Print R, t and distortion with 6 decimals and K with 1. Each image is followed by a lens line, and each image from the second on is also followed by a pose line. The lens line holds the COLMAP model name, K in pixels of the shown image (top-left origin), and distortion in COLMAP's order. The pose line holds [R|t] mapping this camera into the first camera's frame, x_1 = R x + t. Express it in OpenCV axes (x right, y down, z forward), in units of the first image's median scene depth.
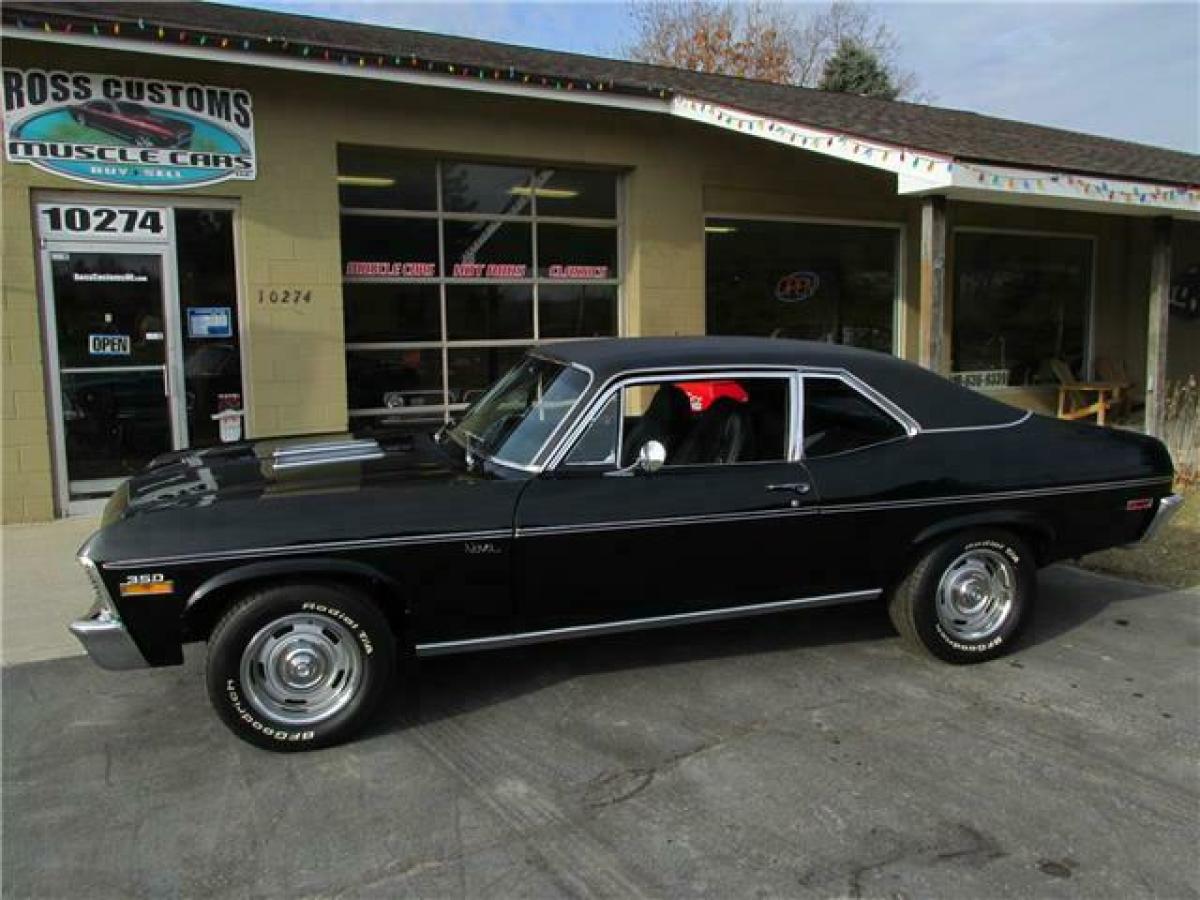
lens RADIAL K [[1000.9, 0, 605.6], [0, 1000.9, 449.5], [0, 0, 1]] dist [-0.033626, 0.009338]
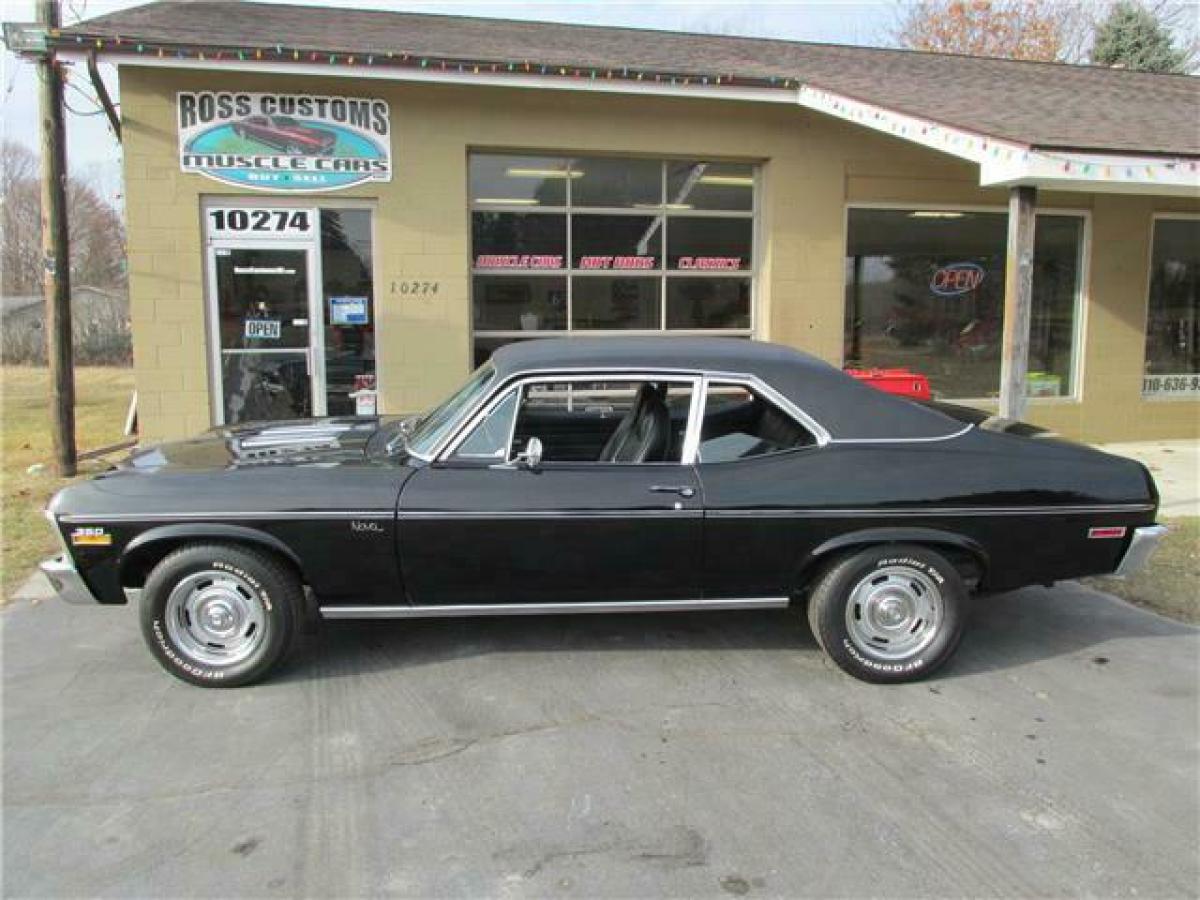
lens RADIAL K [[1000.9, 0, 604.3], [0, 1000.9, 450.9], [0, 0, 1]] dist [-0.033626, 0.009338]
pose [[0.961125, 0.051518, -0.271263, 0.207119], [-0.046614, 0.998613, 0.024494, -0.012374], [0.272149, -0.010897, 0.962193, -0.000880]]
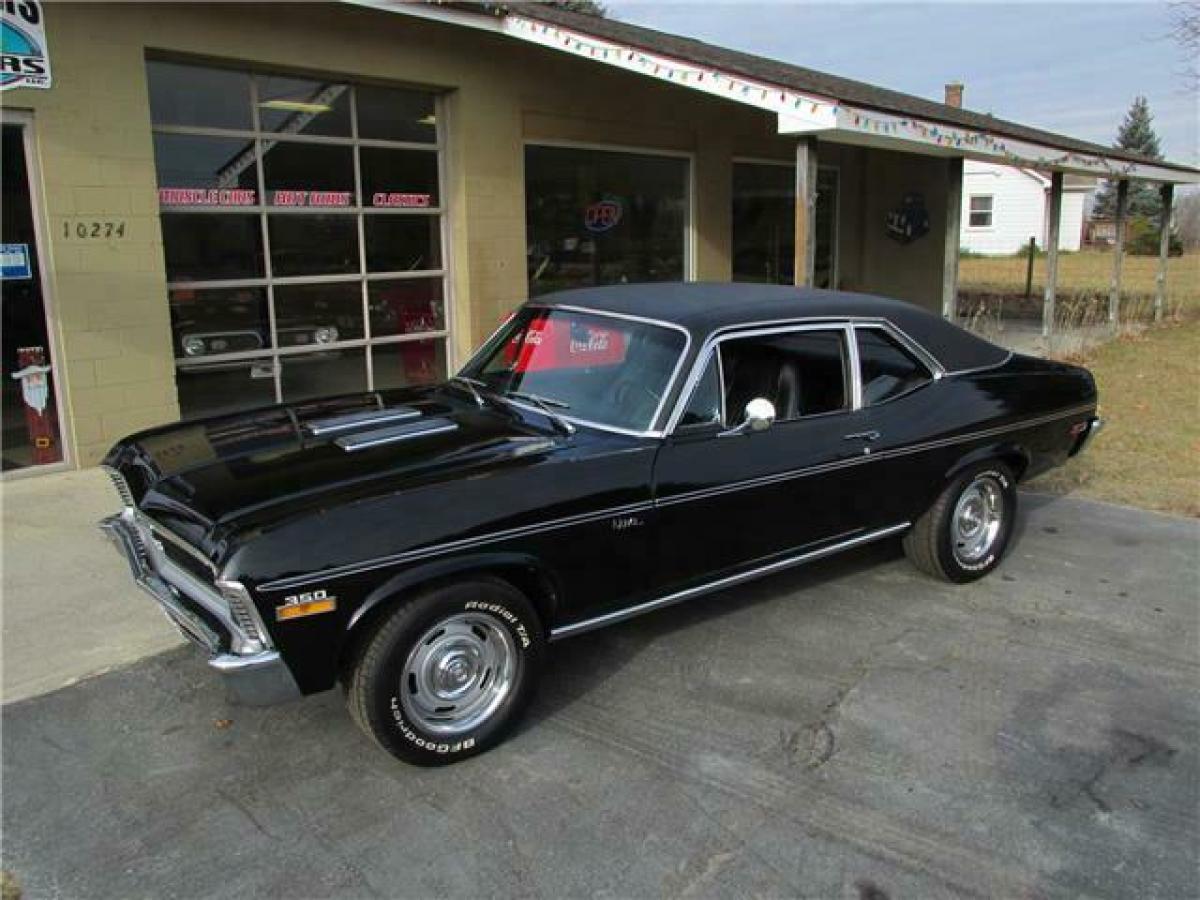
lens RADIAL K [[1000.9, 0, 605.7], [0, 1000.9, 450.7], [0, 0, 1]] dist [-0.033626, 0.009338]
pose [[0.946349, -0.066834, 0.316158, -0.211410], [0.040468, 0.995187, 0.089245, -0.026611], [-0.320601, -0.071663, 0.944500, 0.053615]]
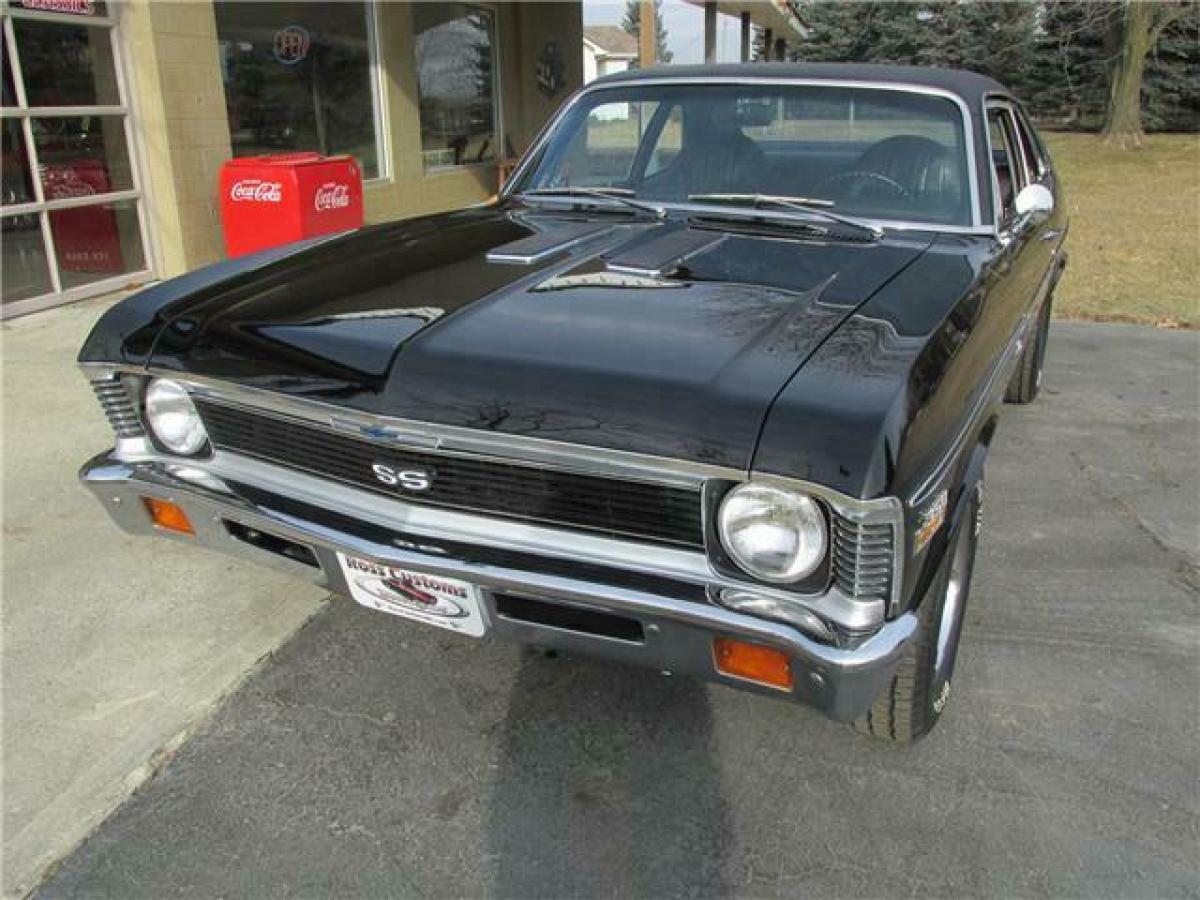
lens RADIAL K [[1000.9, 0, 608.6], [0, 1000.9, 450.4], [0, 0, 1]] dist [-0.033626, 0.009338]
pose [[0.693311, -0.228674, 0.683394, -0.390256], [0.092282, 0.968683, 0.230515, -0.008745], [-0.714705, -0.096754, 0.692701, 0.344562]]
